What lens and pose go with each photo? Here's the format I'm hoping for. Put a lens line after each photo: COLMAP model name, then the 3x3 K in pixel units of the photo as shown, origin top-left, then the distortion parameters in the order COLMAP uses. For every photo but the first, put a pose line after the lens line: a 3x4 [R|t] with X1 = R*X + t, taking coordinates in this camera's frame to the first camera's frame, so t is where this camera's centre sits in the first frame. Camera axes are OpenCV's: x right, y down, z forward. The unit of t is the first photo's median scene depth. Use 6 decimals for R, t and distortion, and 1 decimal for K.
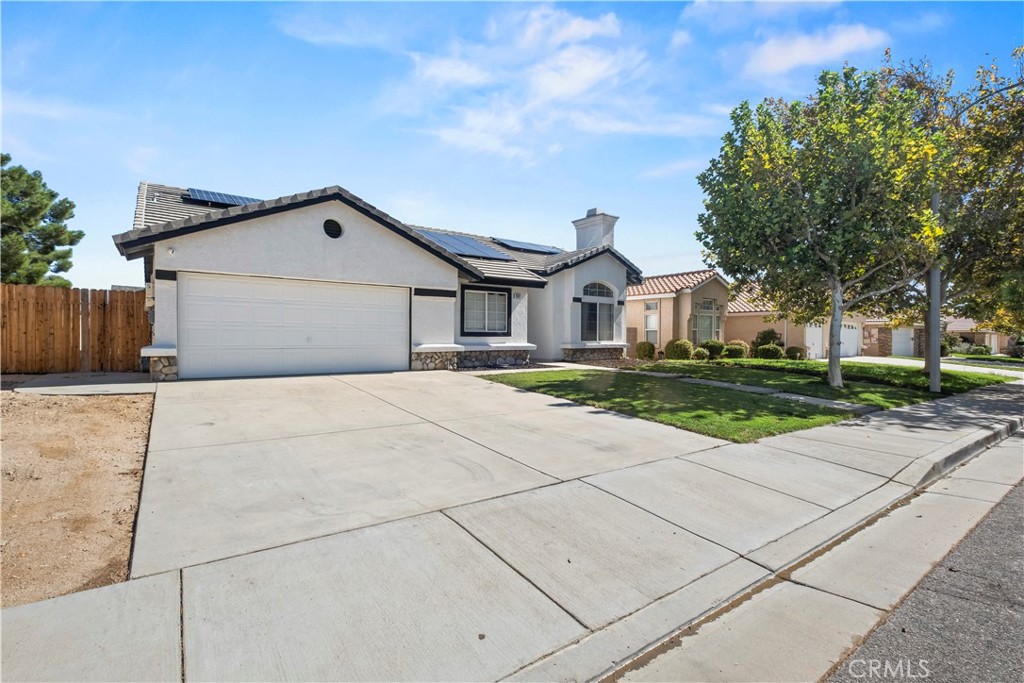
lens RADIAL K [[471.0, 0, 512.0], [0, 471.0, 341.5], [0, 0, 1]] dist [0.000610, -0.000091]
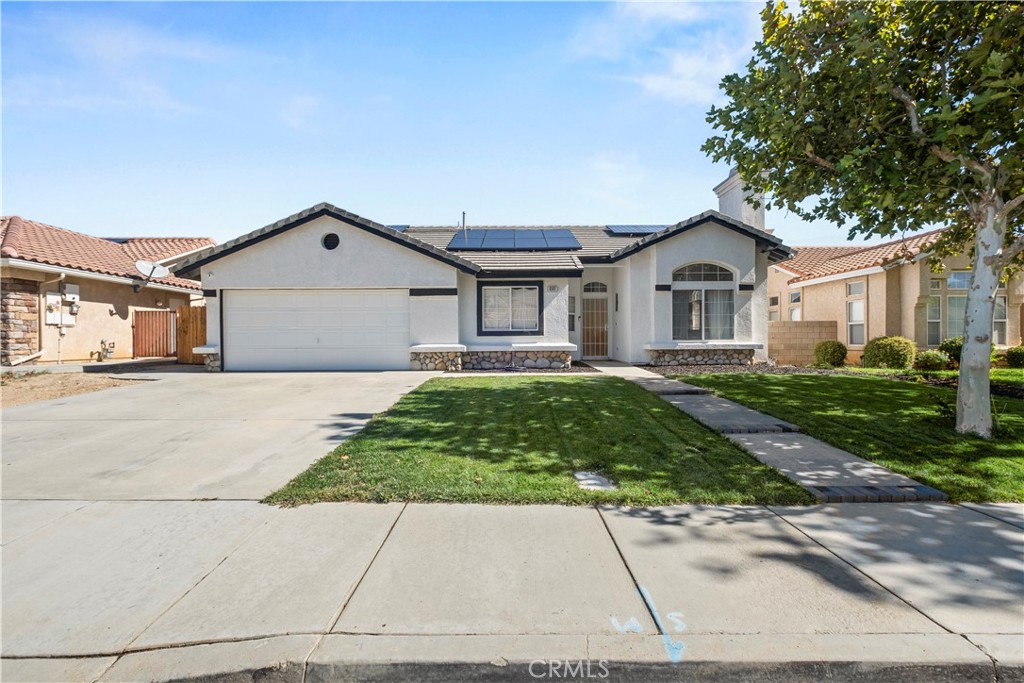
lens RADIAL K [[441.3, 0, 512.0], [0, 441.3, 341.5], [0, 0, 1]] dist [-0.001411, -0.000974]
pose [[0.806577, -0.006444, -0.591094, 0.465816], [0.004519, 0.999979, -0.004736, 0.004620], [0.591112, 0.001149, 0.806588, 0.324024]]
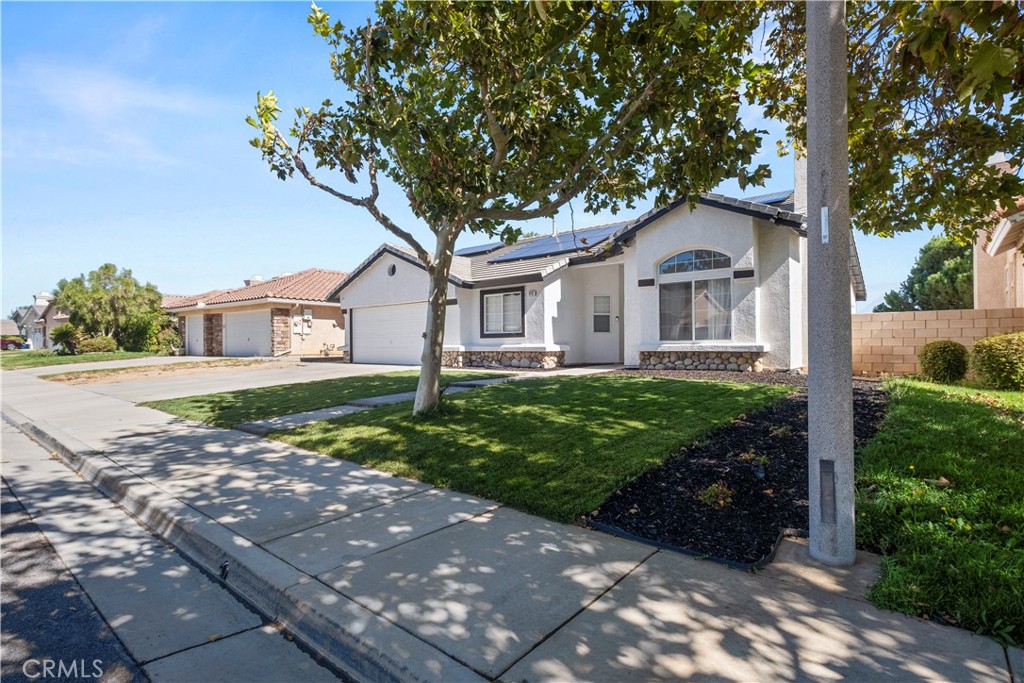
lens RADIAL K [[507.5, 0, 512.0], [0, 507.5, 341.5], [0, 0, 1]] dist [-0.001527, -0.000019]
pose [[0.231719, -0.010323, -0.972728, 1.050557], [0.002540, 0.999947, -0.010006, 0.009007], [0.972780, -0.000152, 0.231733, 0.789404]]
